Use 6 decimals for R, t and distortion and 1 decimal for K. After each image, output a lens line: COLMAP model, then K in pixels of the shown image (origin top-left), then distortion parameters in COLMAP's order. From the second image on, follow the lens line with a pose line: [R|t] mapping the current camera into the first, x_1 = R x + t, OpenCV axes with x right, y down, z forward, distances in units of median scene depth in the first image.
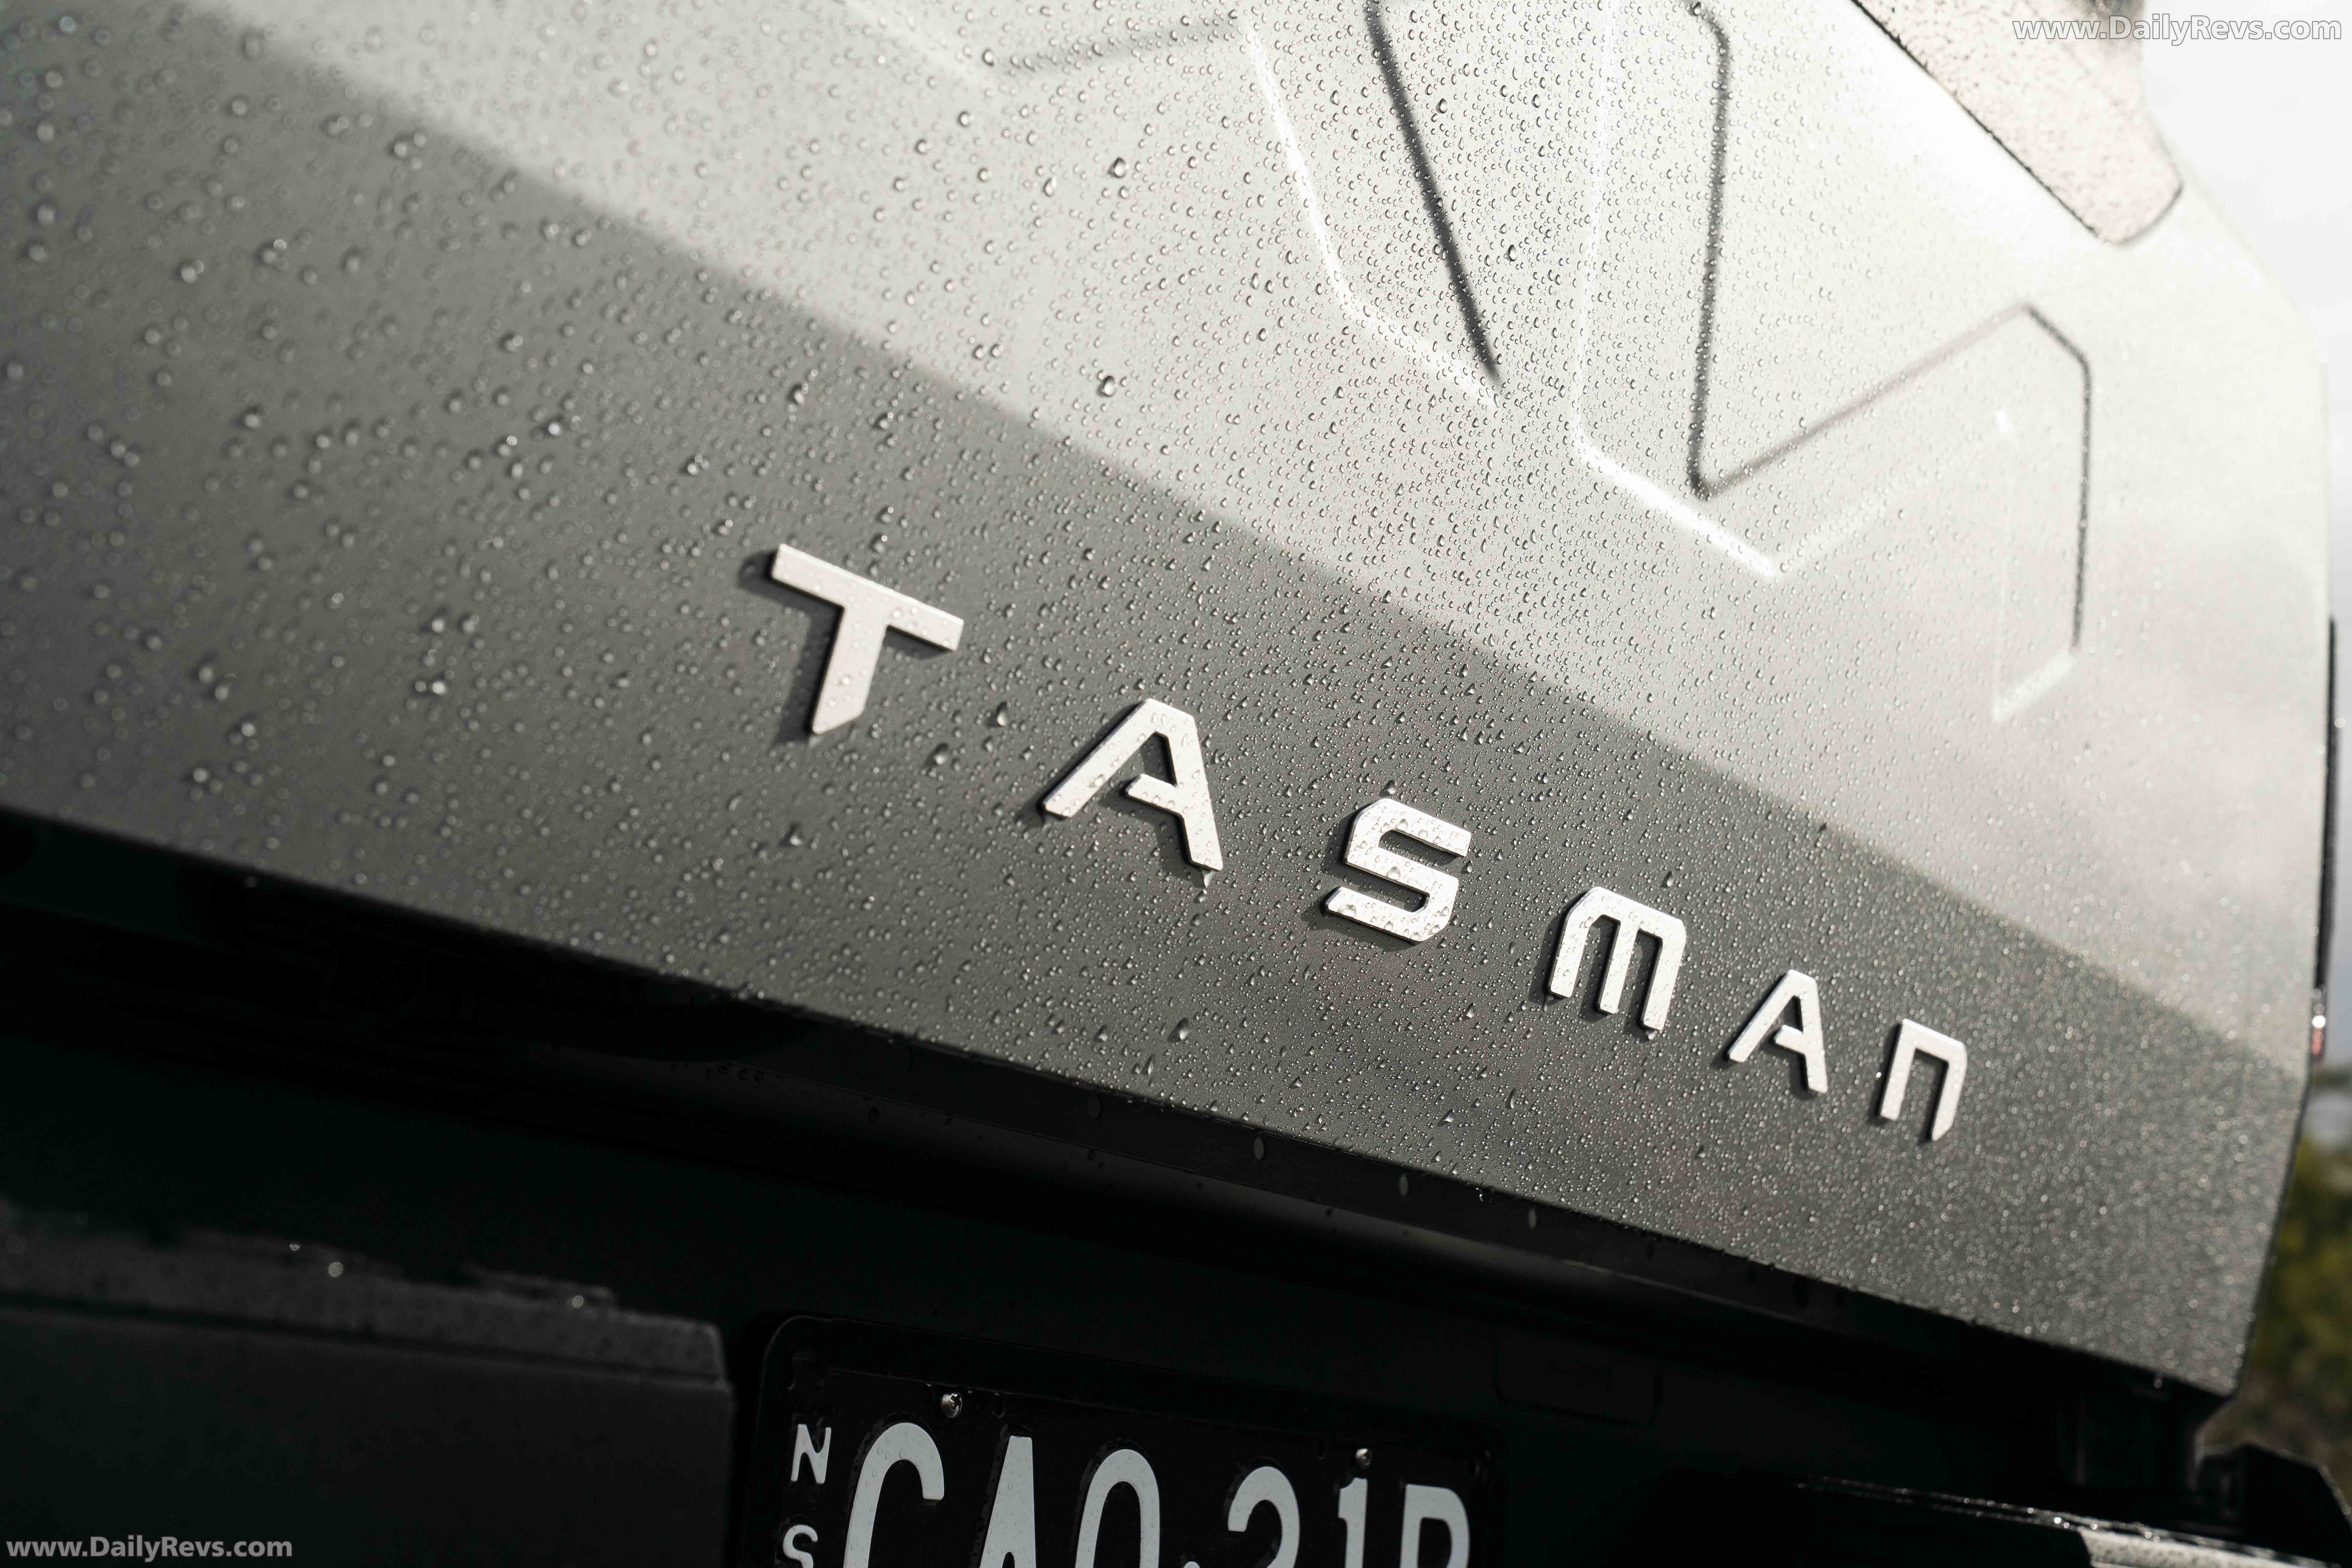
lens RADIAL K [[3297.7, 0, 1186.1], [0, 3297.7, 777.0], [0, 0, 1]] dist [0.111870, 0.000000]
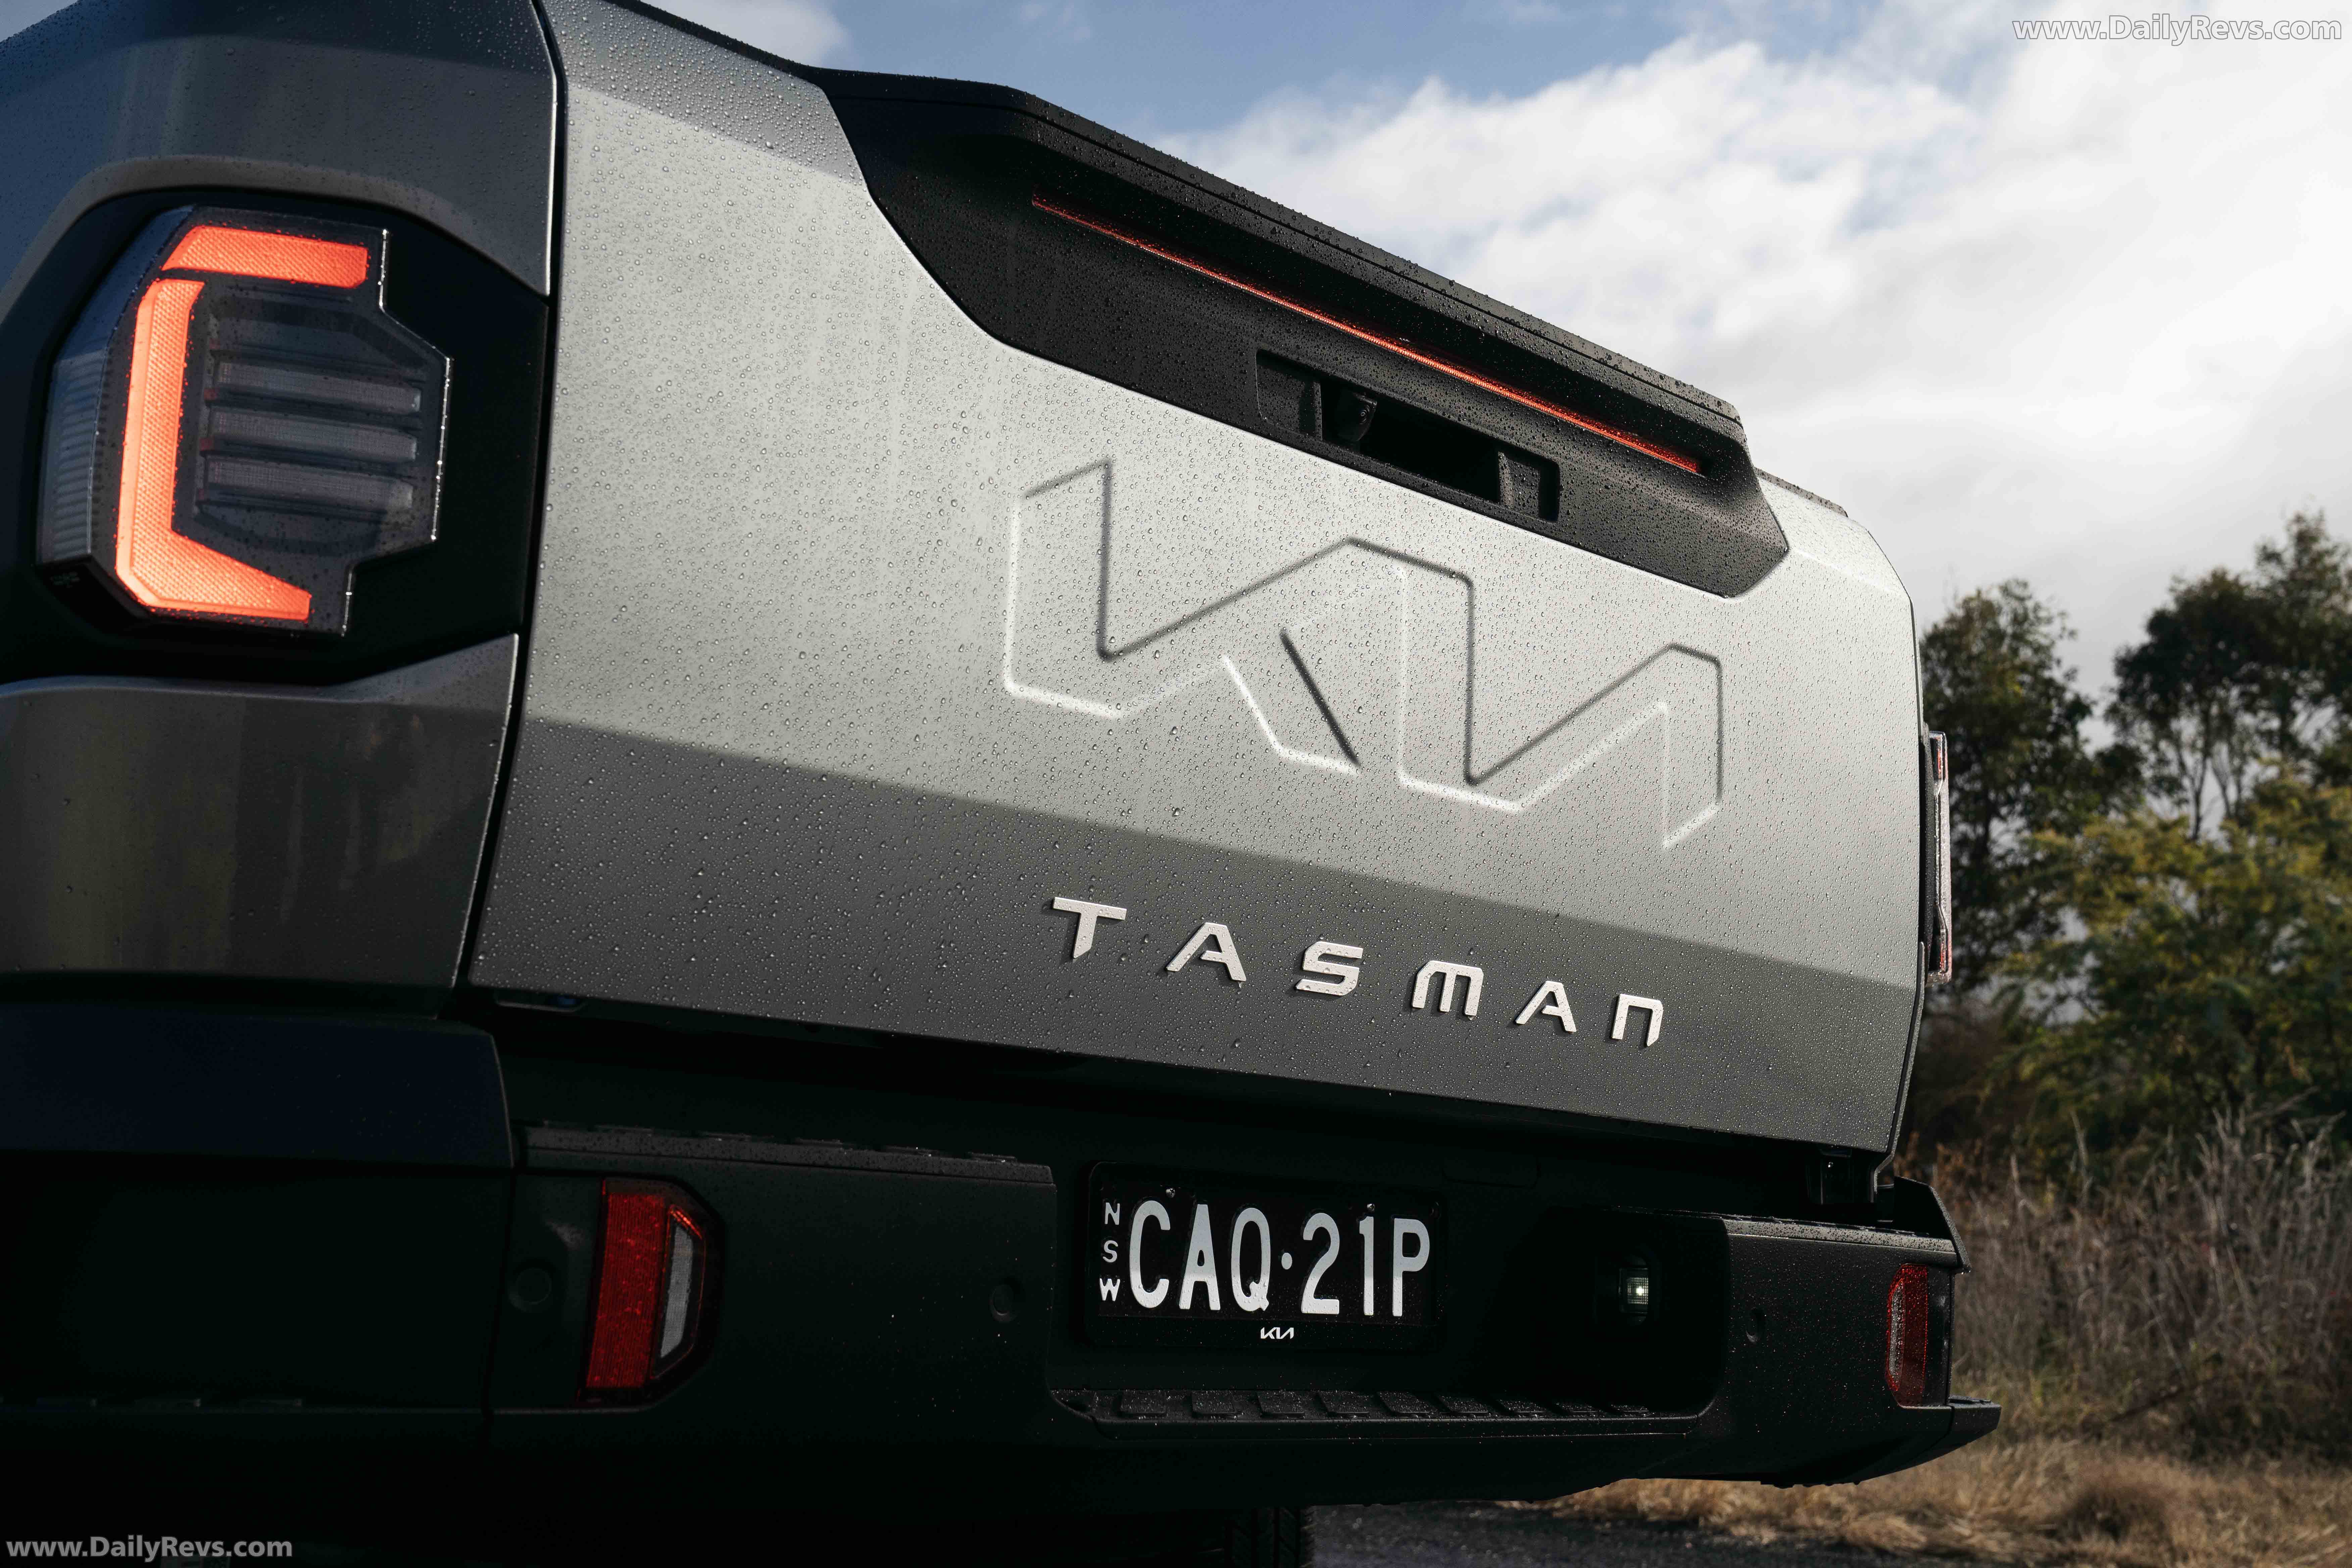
lens RADIAL K [[2906.2, 0, 1170.7], [0, 2906.2, 789.3], [0, 0, 1]] dist [0.020631, 0.000000]
pose [[0.984975, -0.079880, -0.153111, 0.289699], [0.085457, 0.995885, 0.030182, -0.180151], [0.150070, -0.042813, 0.987748, -1.156143]]
